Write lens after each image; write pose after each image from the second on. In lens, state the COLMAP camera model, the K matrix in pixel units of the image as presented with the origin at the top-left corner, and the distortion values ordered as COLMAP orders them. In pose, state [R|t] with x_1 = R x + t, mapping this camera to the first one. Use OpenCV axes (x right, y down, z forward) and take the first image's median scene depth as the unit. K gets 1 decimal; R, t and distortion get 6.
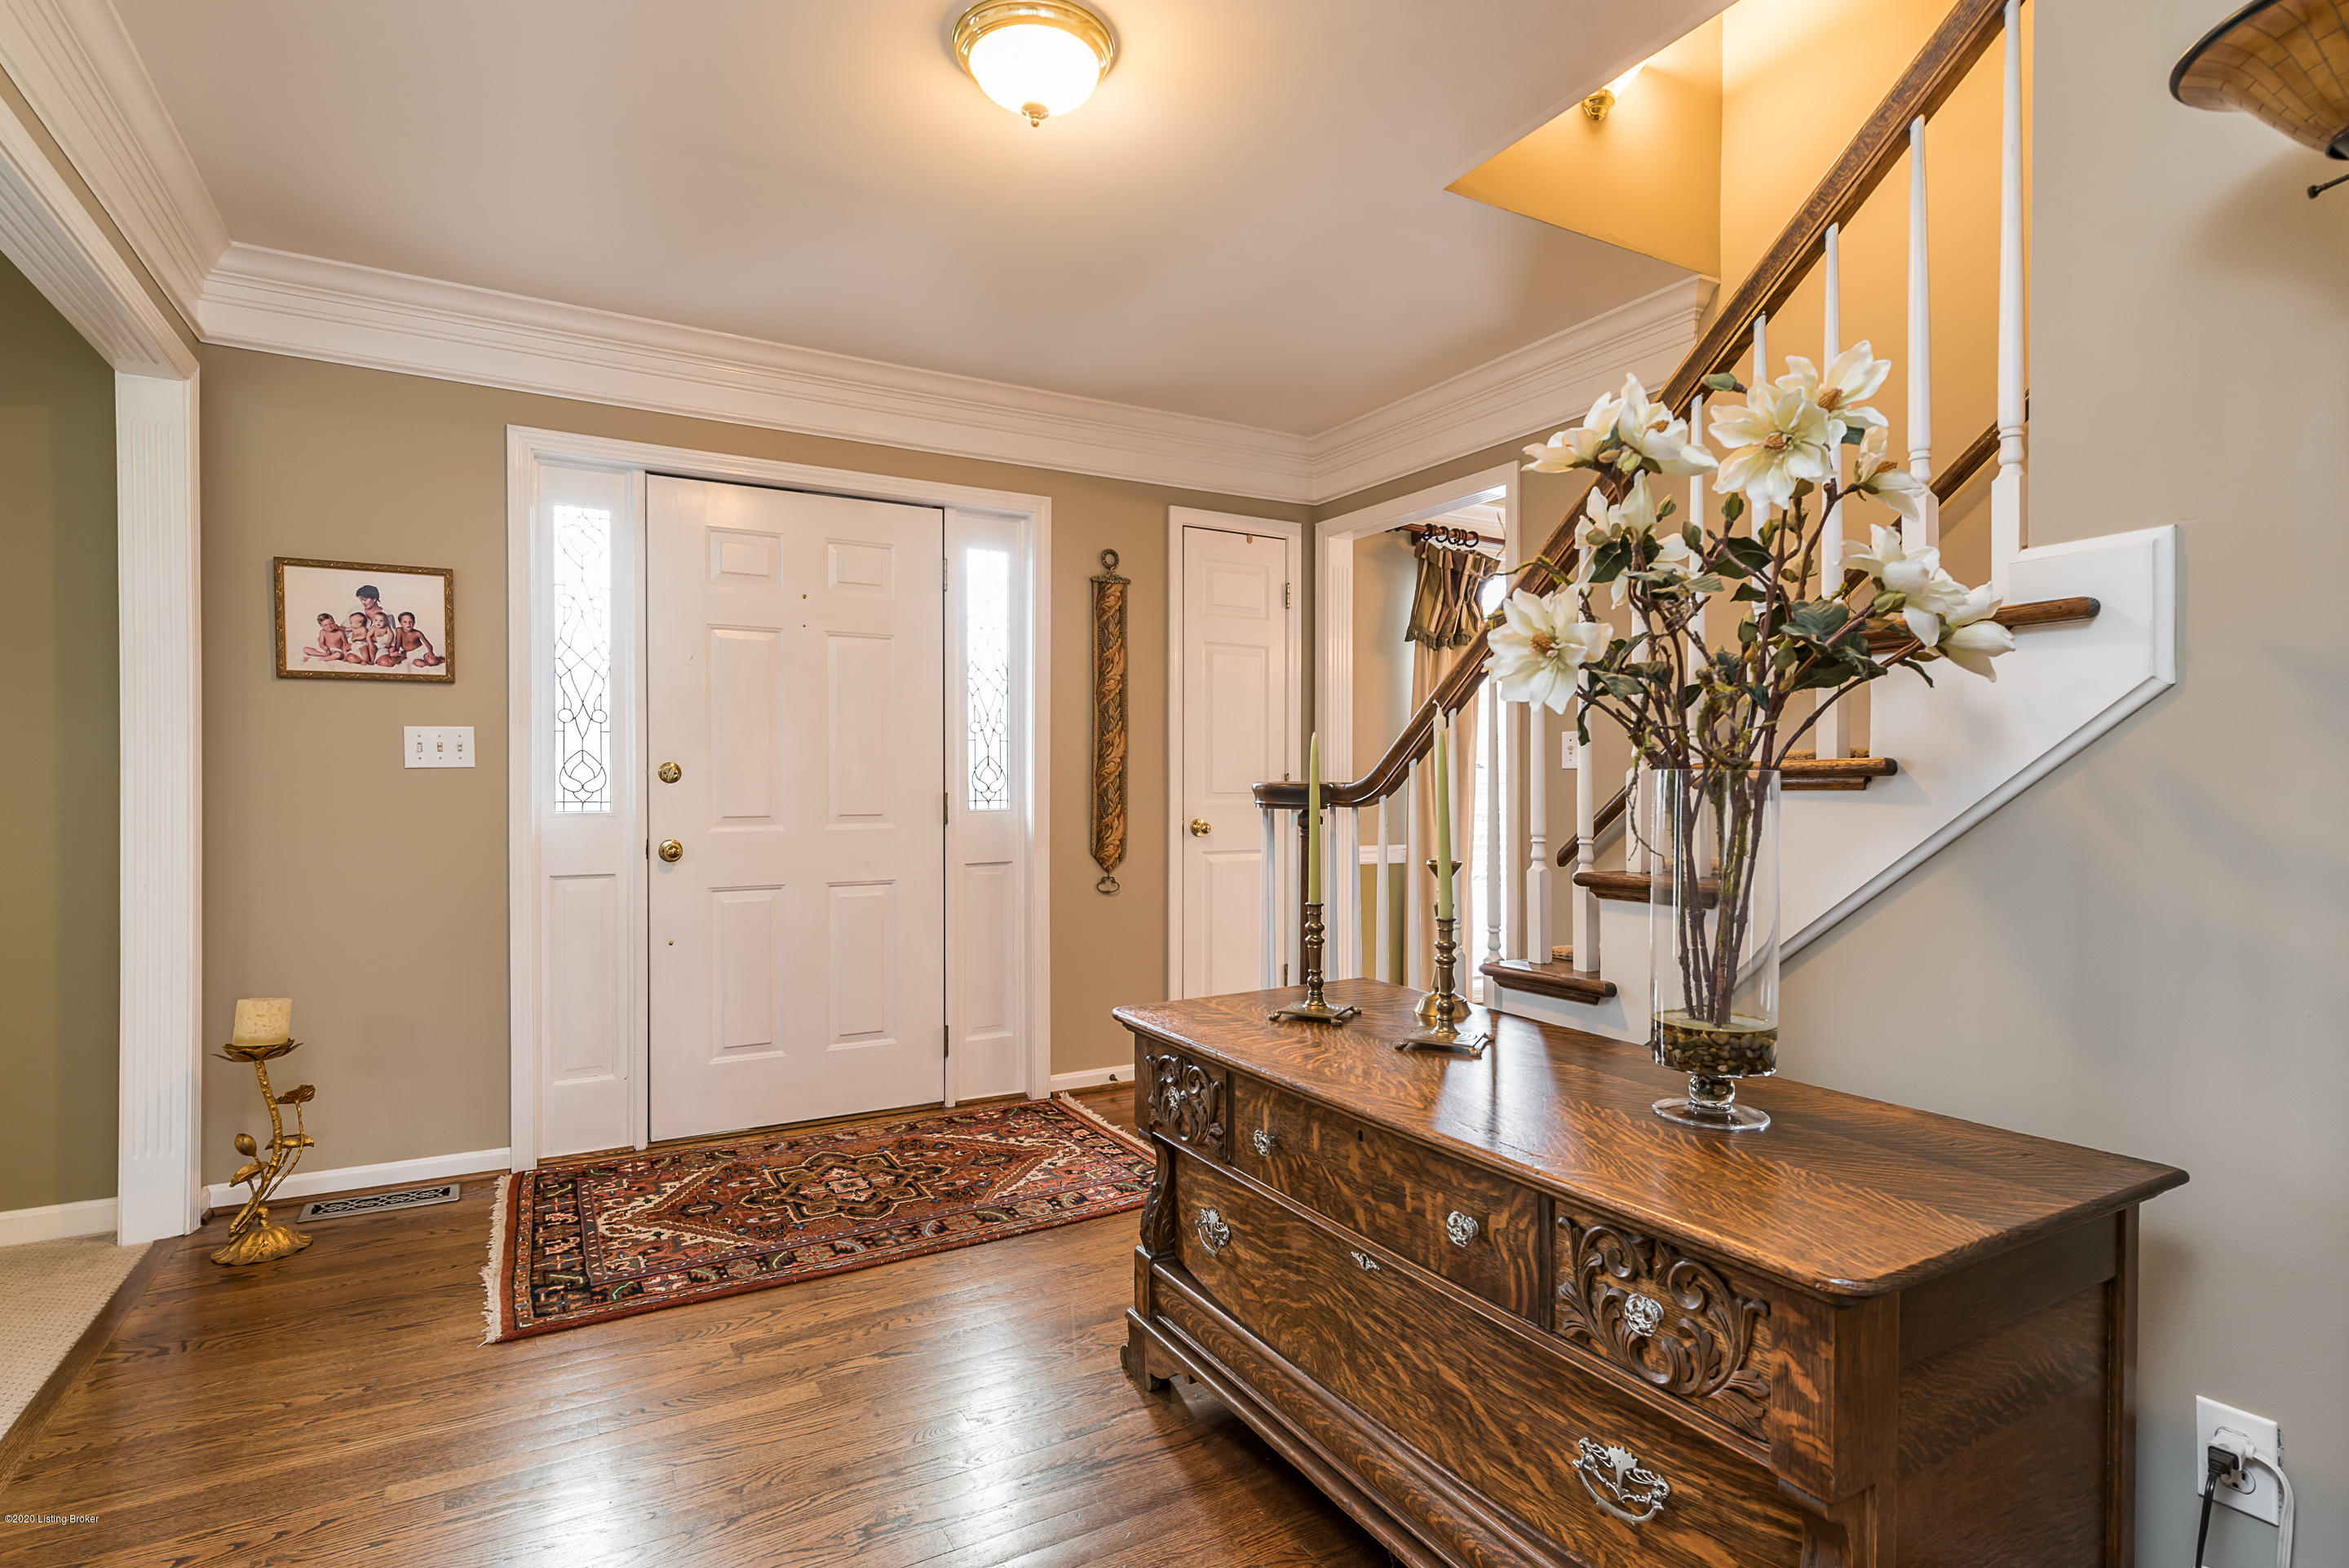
lens RADIAL K [[1168.2, 0, 1176.1], [0, 1168.2, 793.2], [0, 0, 1]] dist [0.000991, 0.000029]
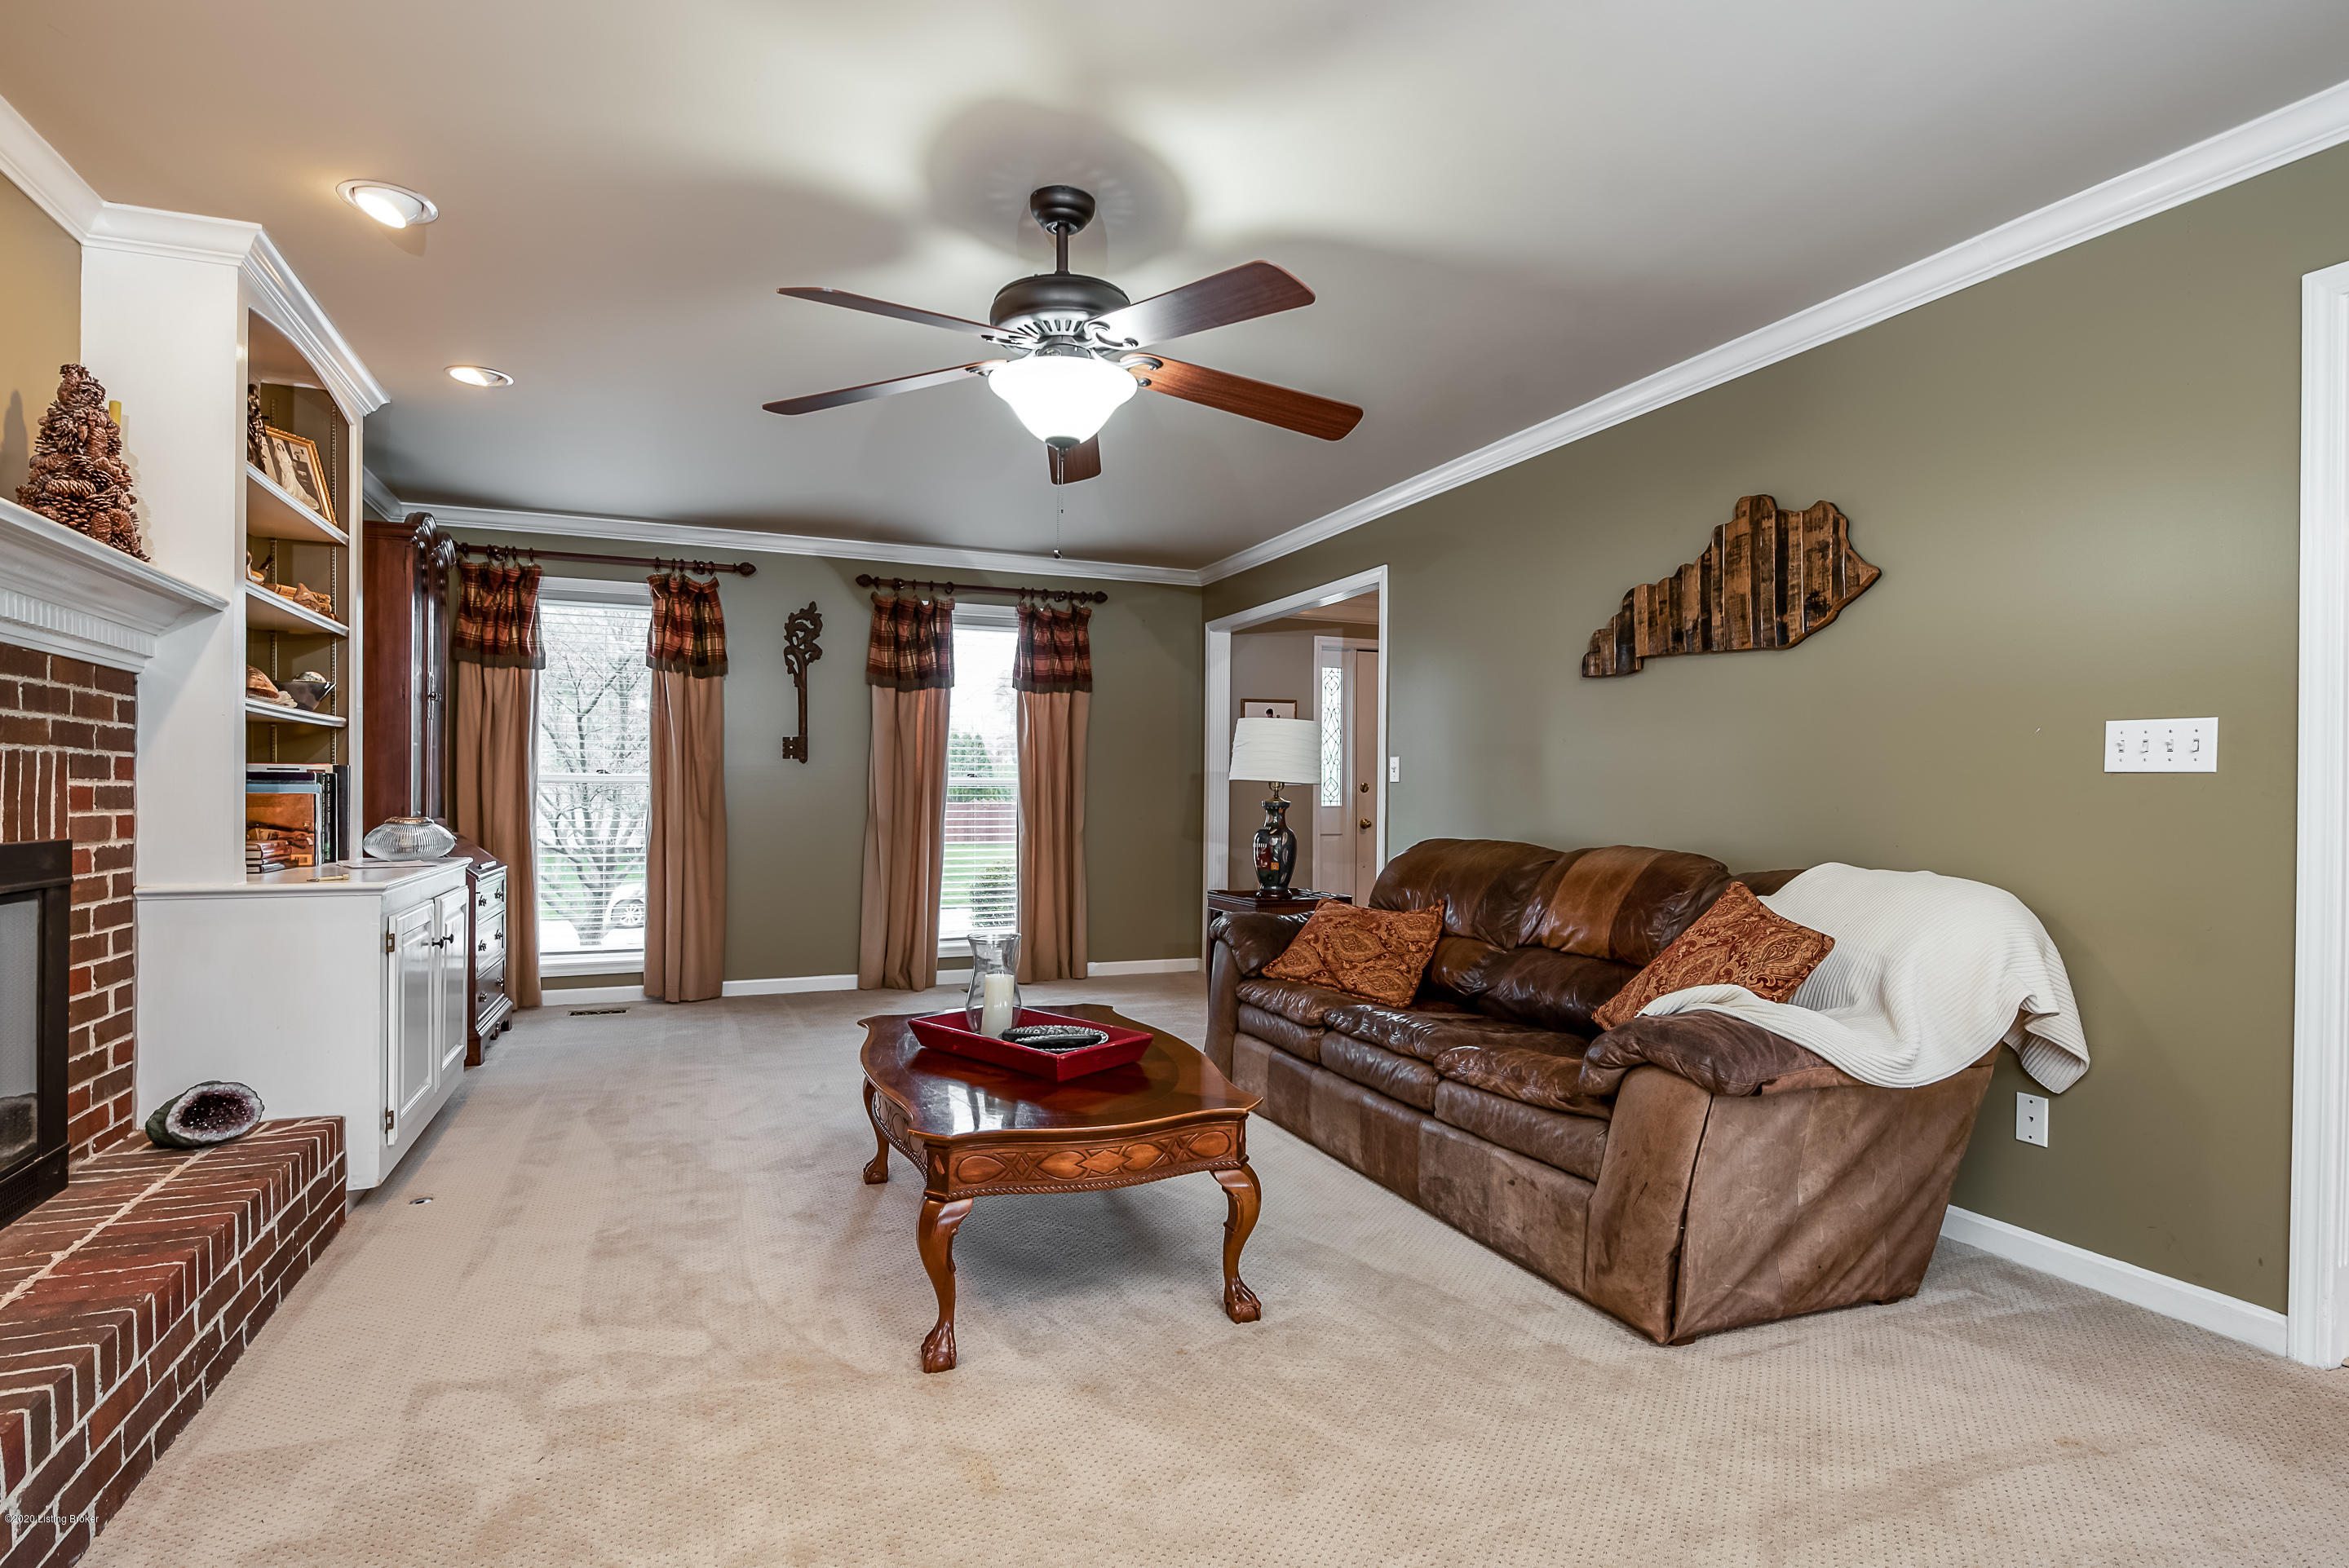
lens RADIAL K [[1168.2, 0, 1173.9], [0, 1168.2, 792.0], [0, 0, 1]] dist [0.000991, 0.000029]
pose [[-0.127930, -0.003549, -0.991777, 1.747859], [0.001222, 0.999992, -0.003736, -0.001182], [0.991782, -0.001689, -0.127925, 0.969144]]
